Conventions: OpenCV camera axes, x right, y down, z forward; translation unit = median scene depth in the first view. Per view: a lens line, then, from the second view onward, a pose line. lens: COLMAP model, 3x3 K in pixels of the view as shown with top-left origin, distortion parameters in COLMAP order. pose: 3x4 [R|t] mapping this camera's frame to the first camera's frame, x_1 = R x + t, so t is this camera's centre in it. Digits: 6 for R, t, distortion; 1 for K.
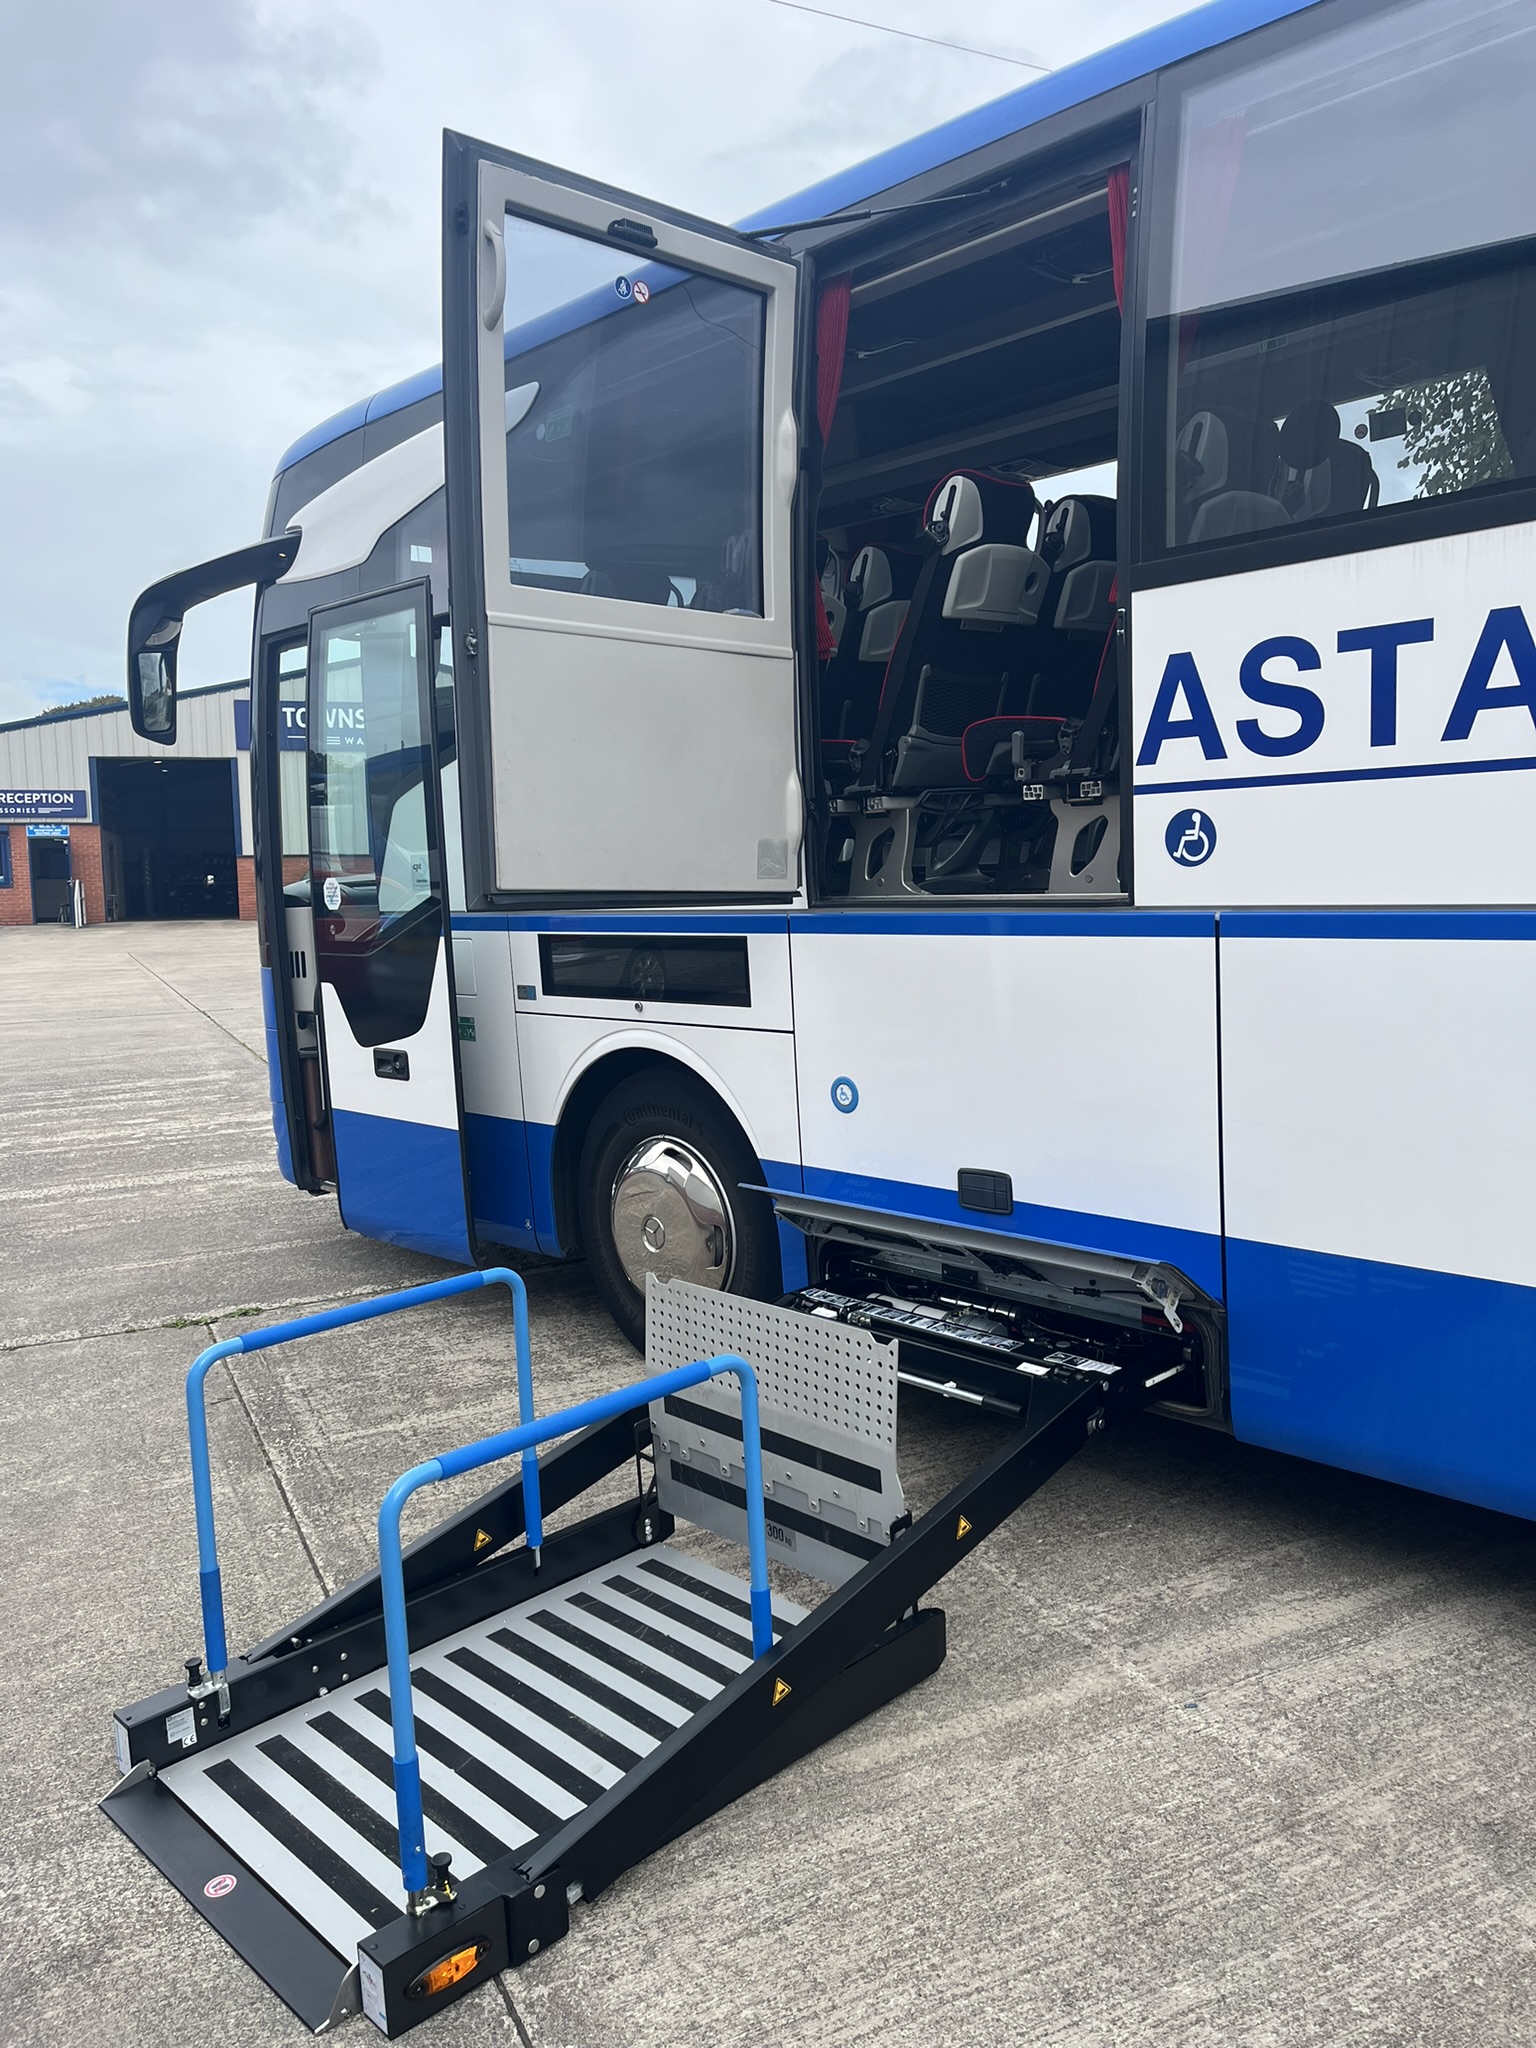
lens RADIAL K [[1548.8, 0, 768.0], [0, 1548.8, 1024.0], [0, 0, 1]] dist [0.058000, -0.090499]
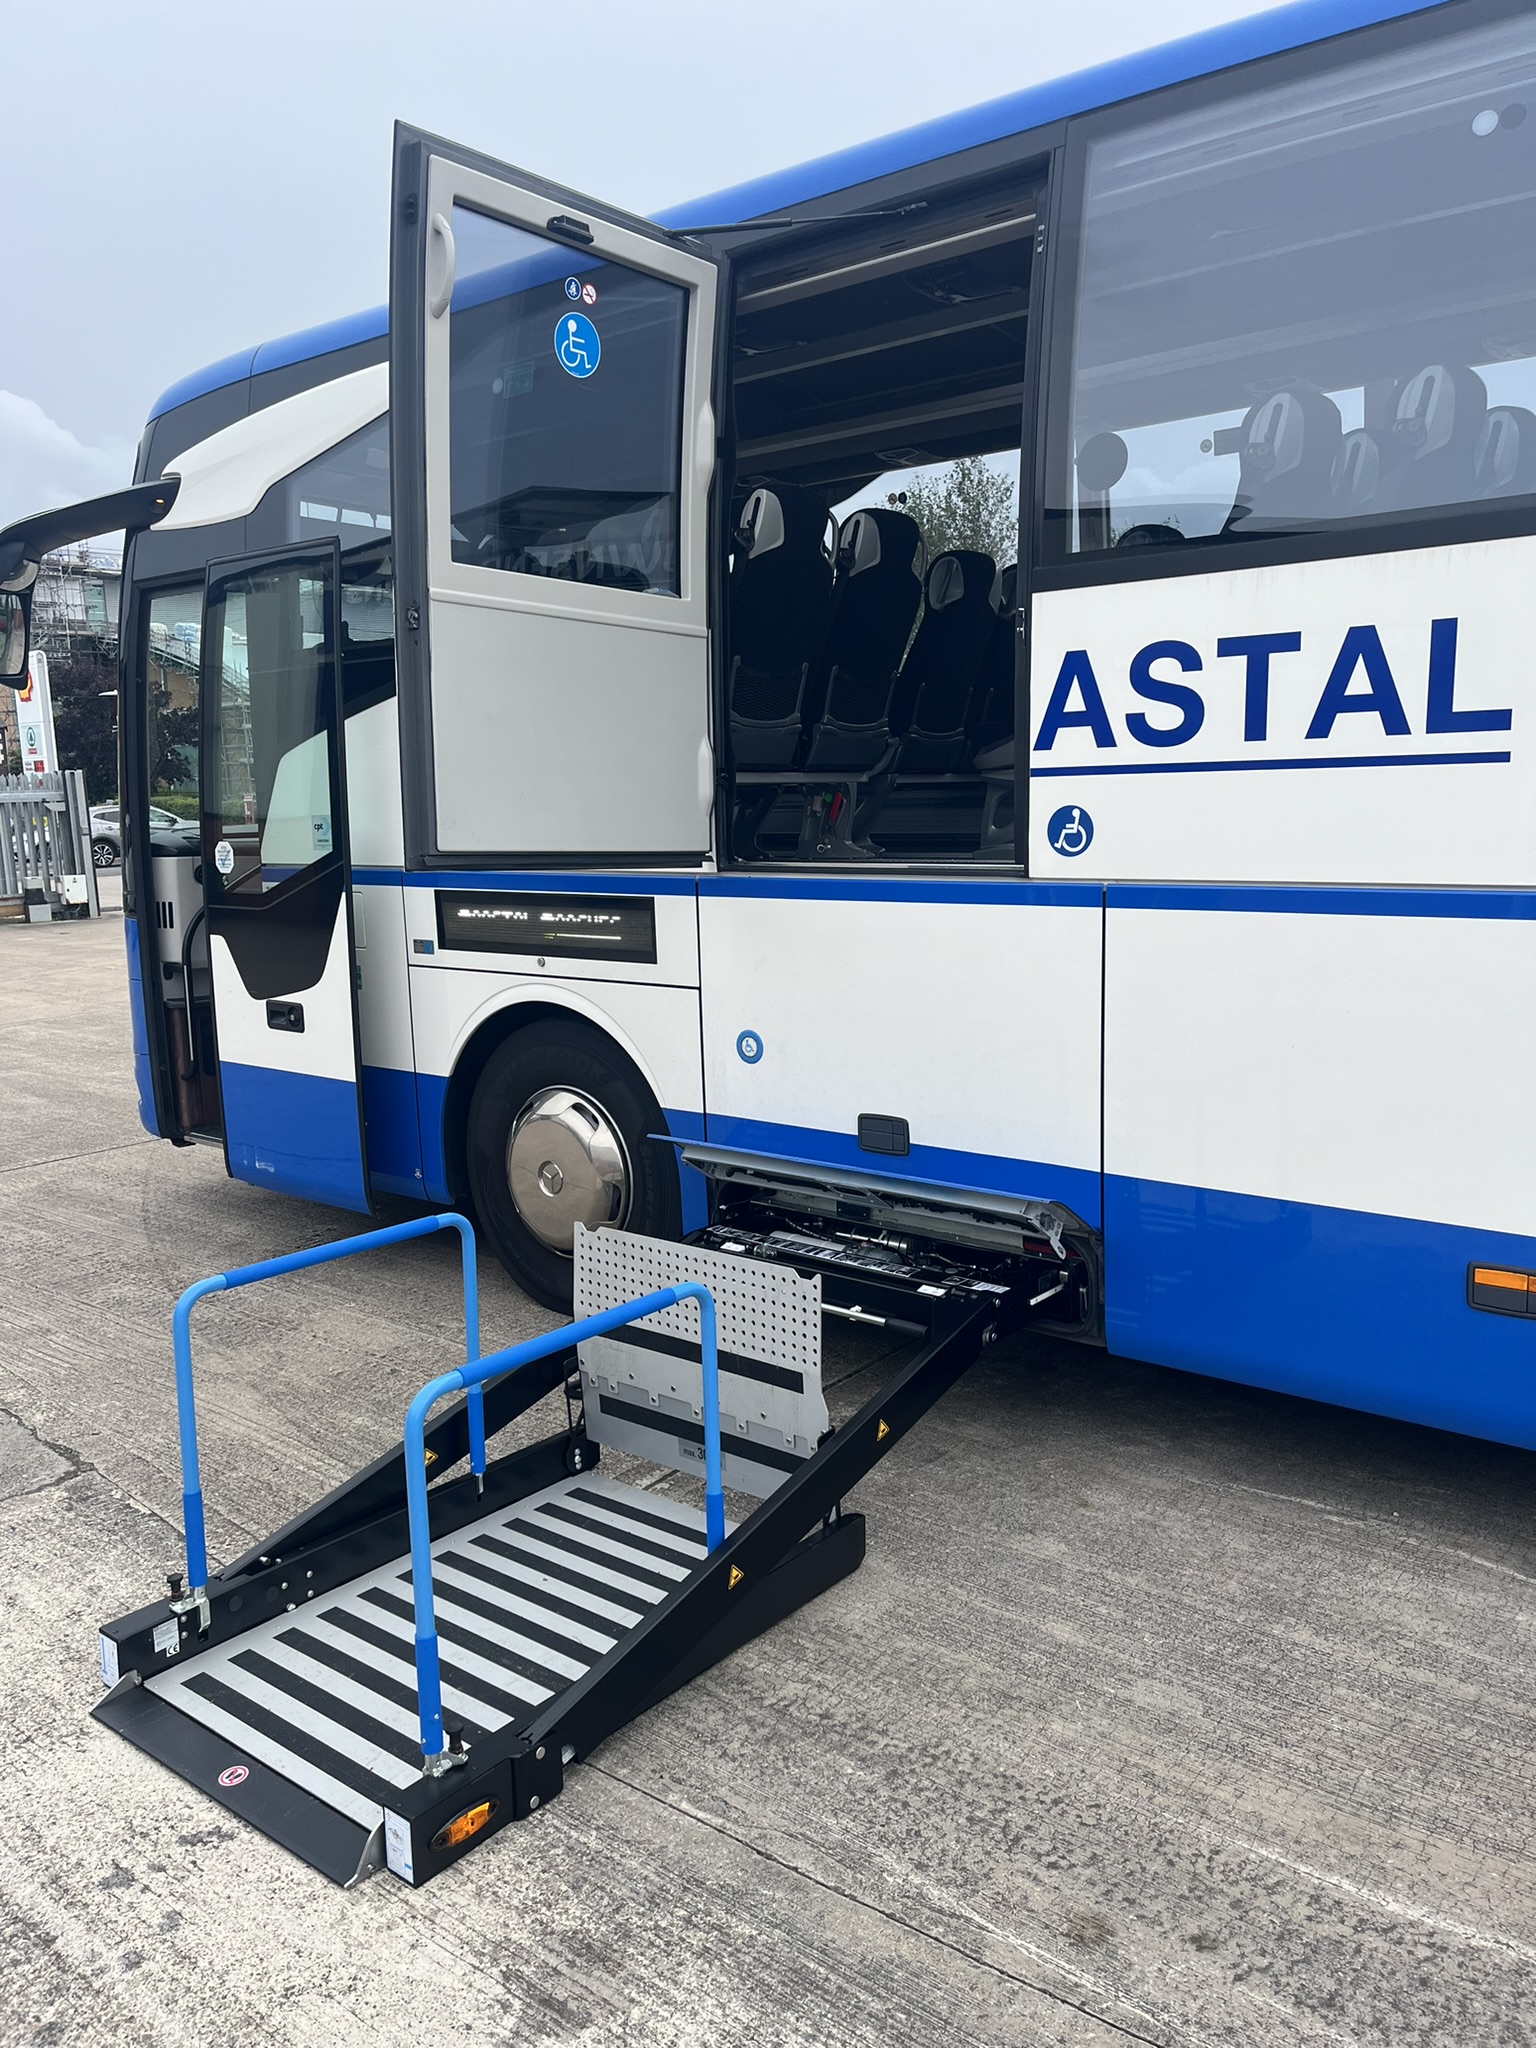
lens RADIAL K [[1554.4, 0, 768.0], [0, 1554.4, 1024.0], [0, 0, 1]] dist [0.074309, -0.107788]
pose [[0.993352, 0.000689, 0.115114, -0.069236], [-0.004404, 0.999478, 0.032017, -0.005057], [-0.115032, -0.032311, 0.992836, -0.078307]]
